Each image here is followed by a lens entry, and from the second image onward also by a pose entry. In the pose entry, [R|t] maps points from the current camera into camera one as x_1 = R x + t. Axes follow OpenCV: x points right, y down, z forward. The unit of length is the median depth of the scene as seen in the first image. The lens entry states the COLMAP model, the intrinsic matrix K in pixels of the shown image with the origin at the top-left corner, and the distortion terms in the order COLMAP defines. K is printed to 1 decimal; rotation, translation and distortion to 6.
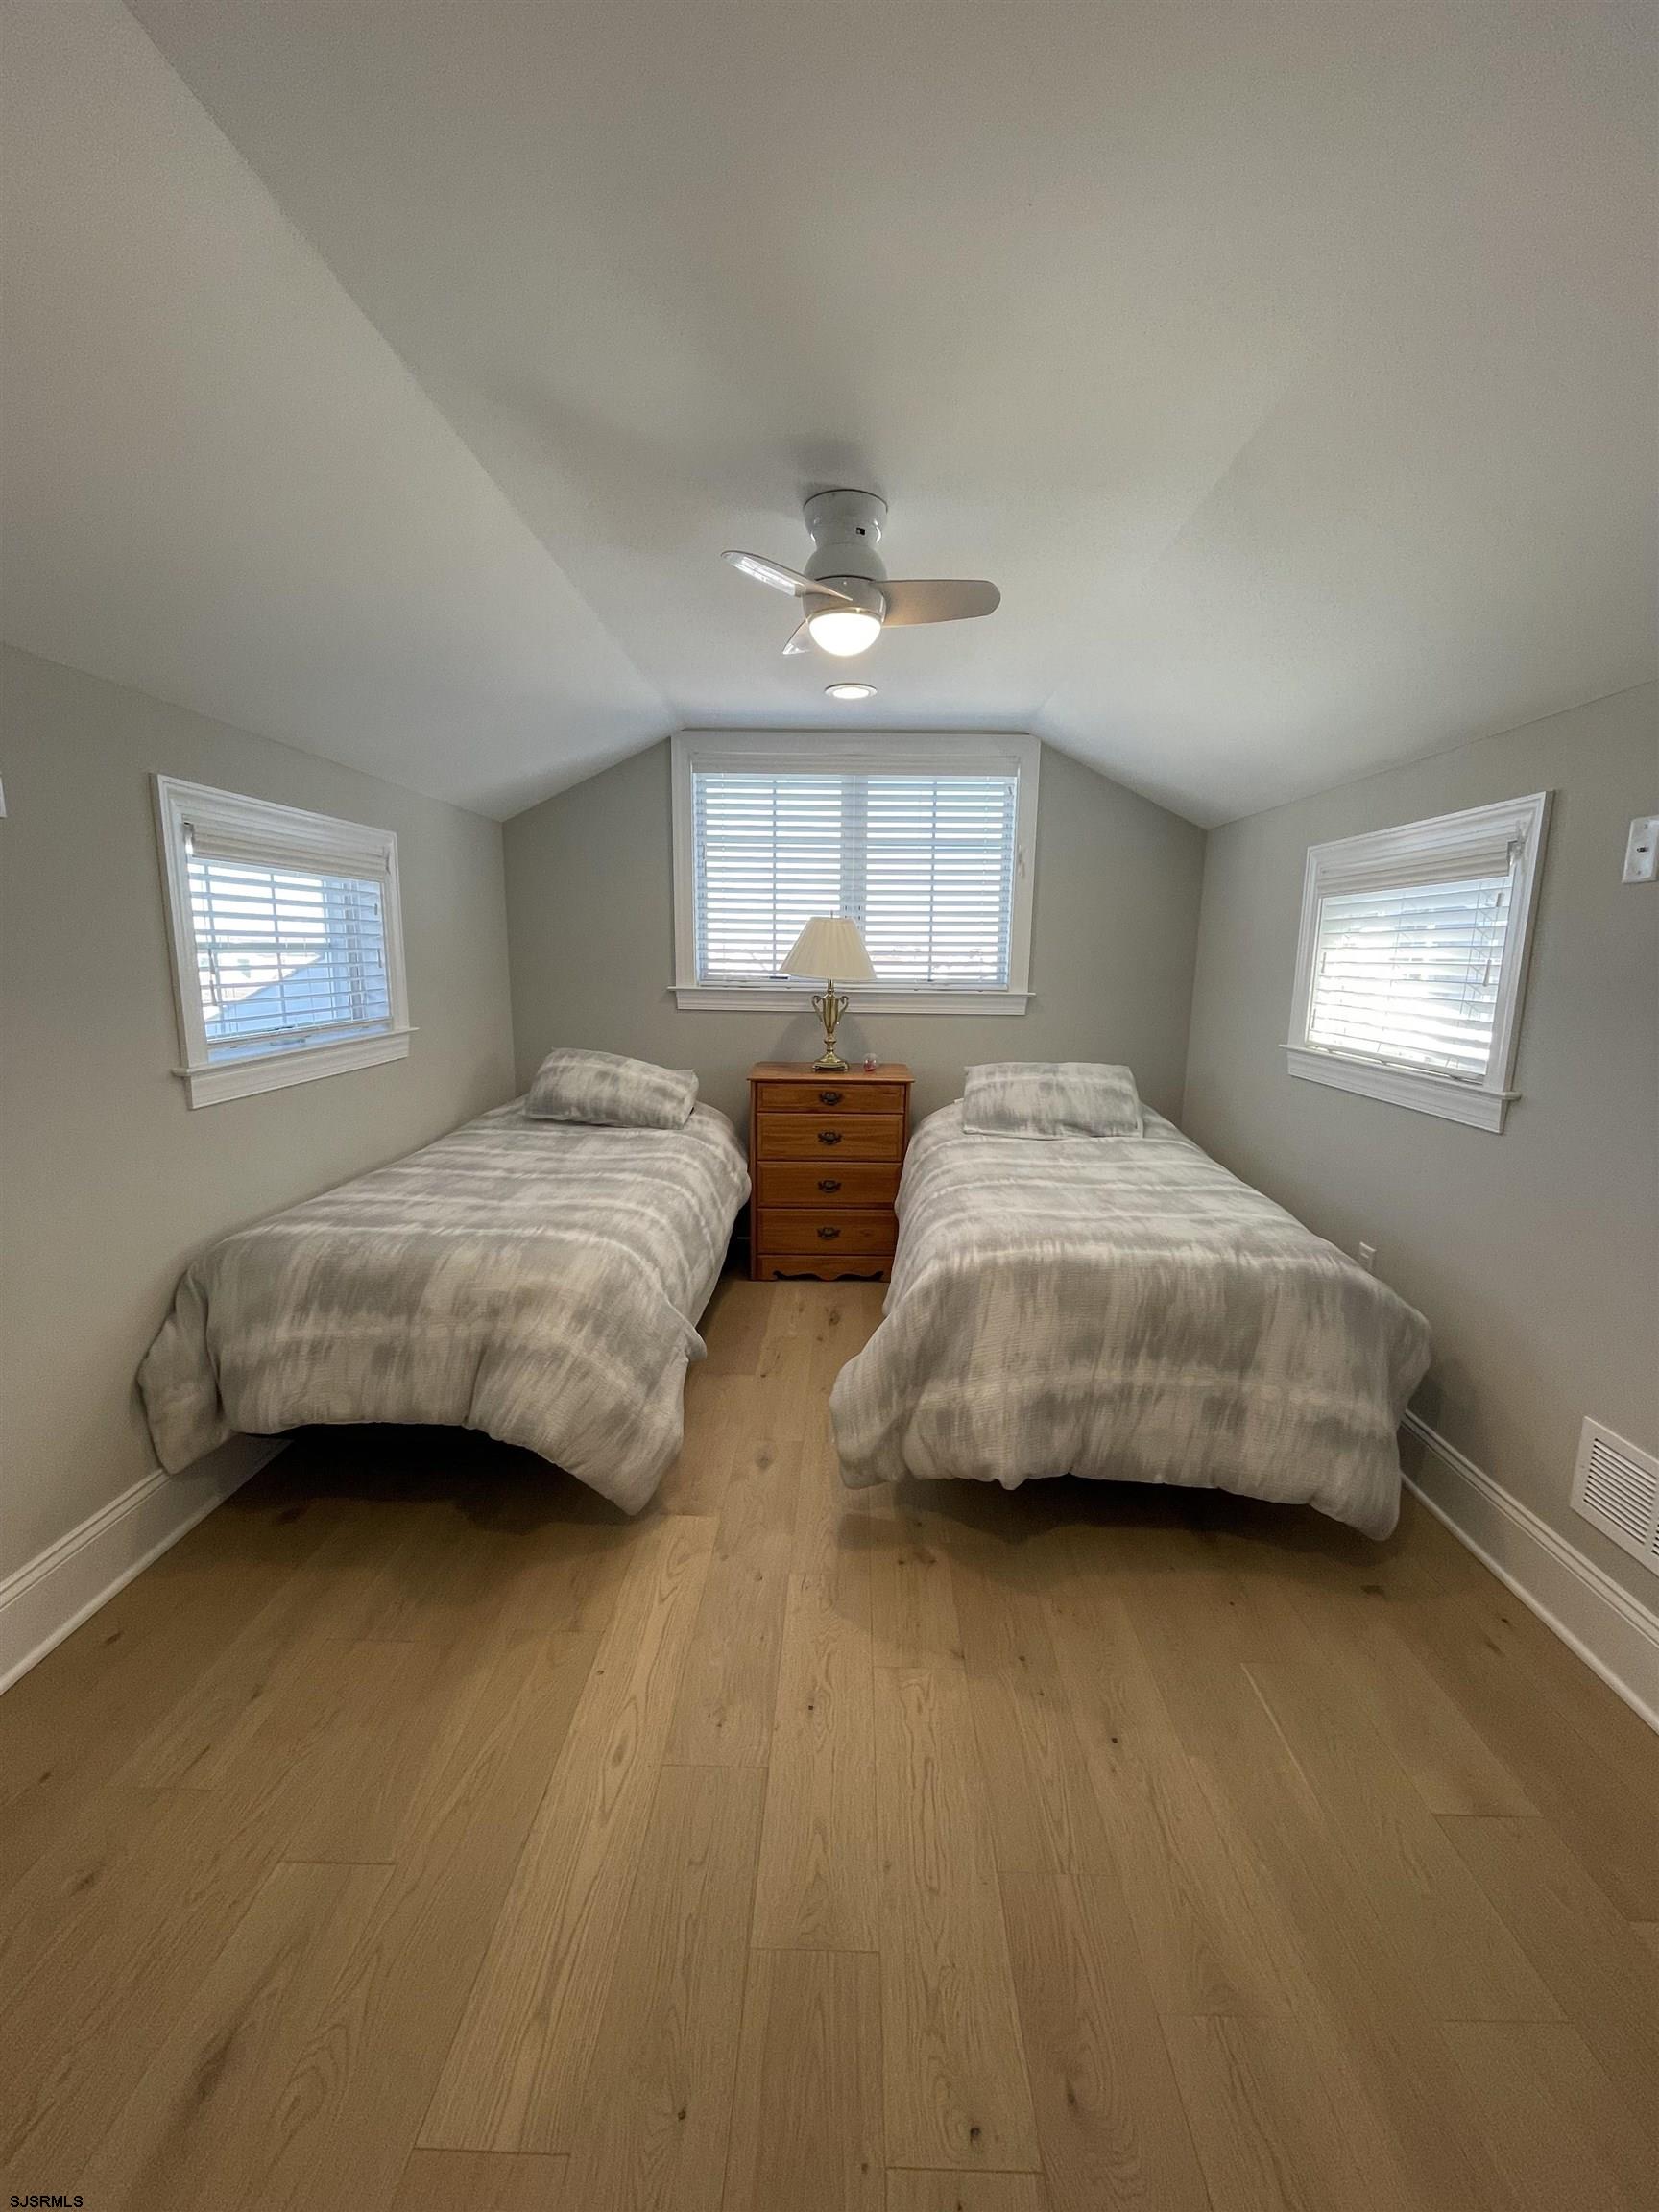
lens RADIAL K [[895.8, 0, 844.8], [0, 895.8, 1111.5], [0, 0, 1]] dist [-0.004234, 0.002155]
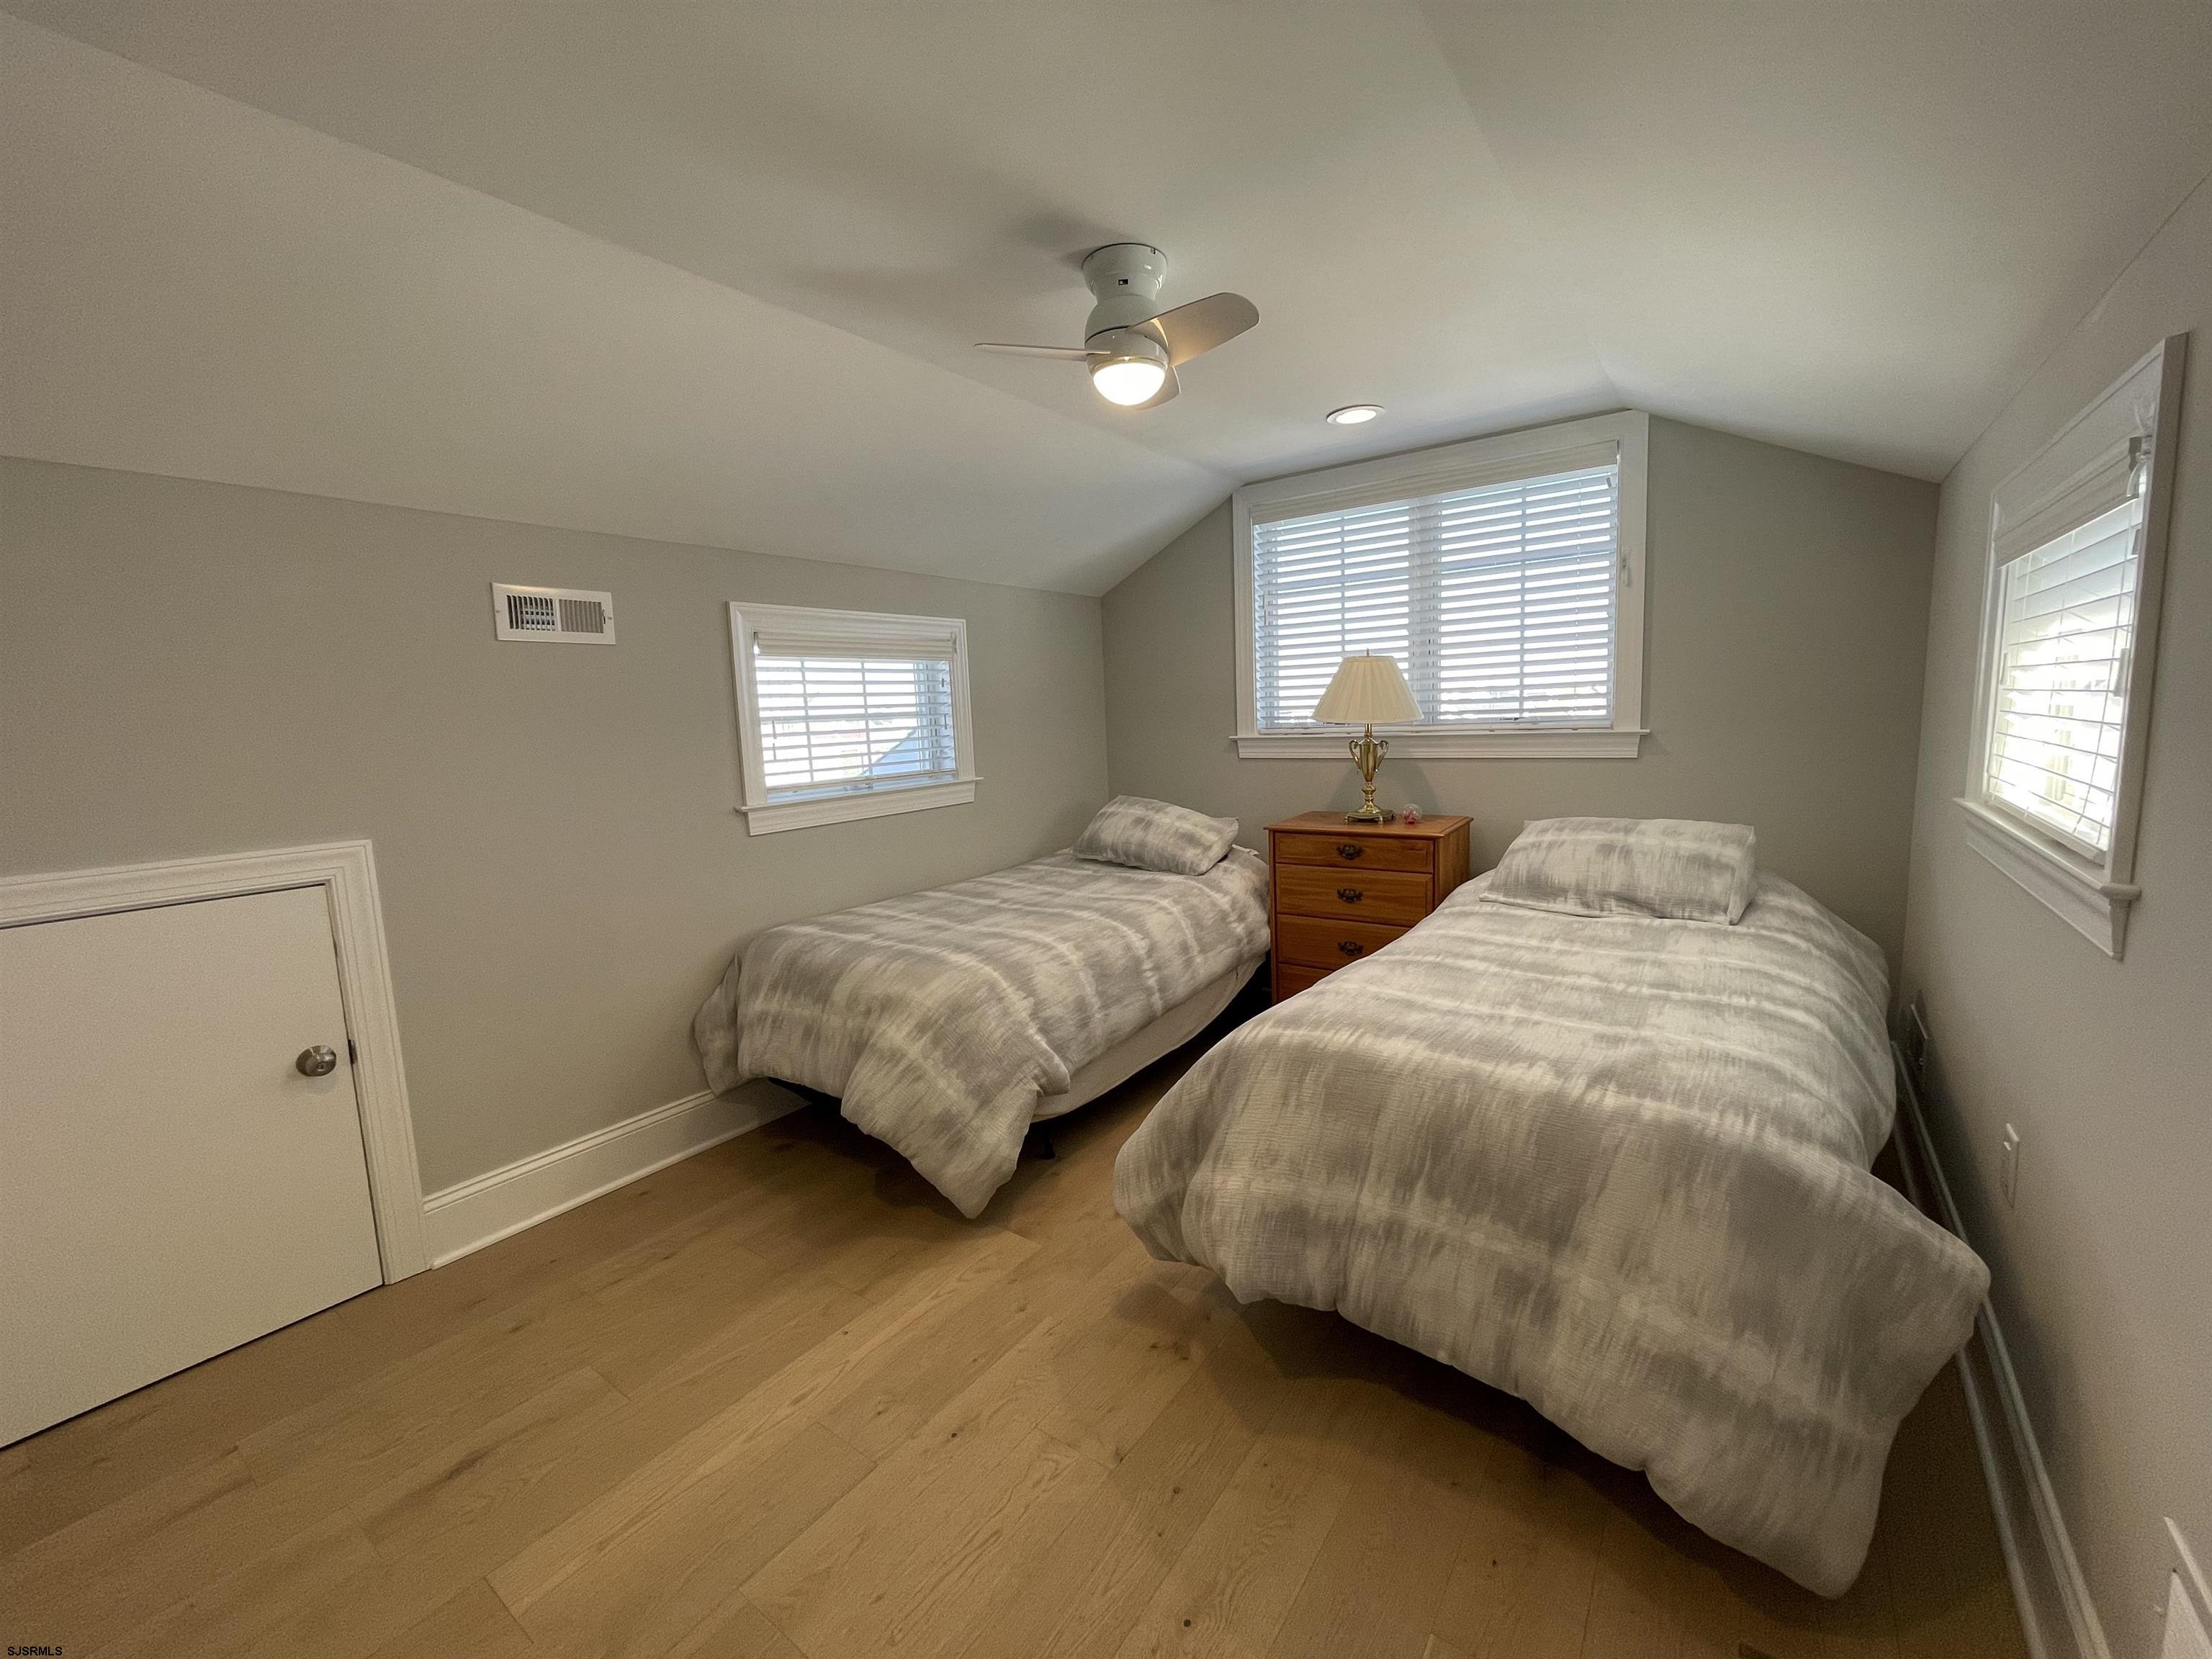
lens RADIAL K [[895.8, 0, 1106.8], [0, 895.8, 824.0], [0, 0, 1]] dist [-0.004234, 0.002155]
pose [[0.817094, 0.026549, -0.575893, 0.530124], [-0.050196, 0.998422, -0.025192, -0.013318], [0.574315, 0.049492, 0.817137, 0.177924]]
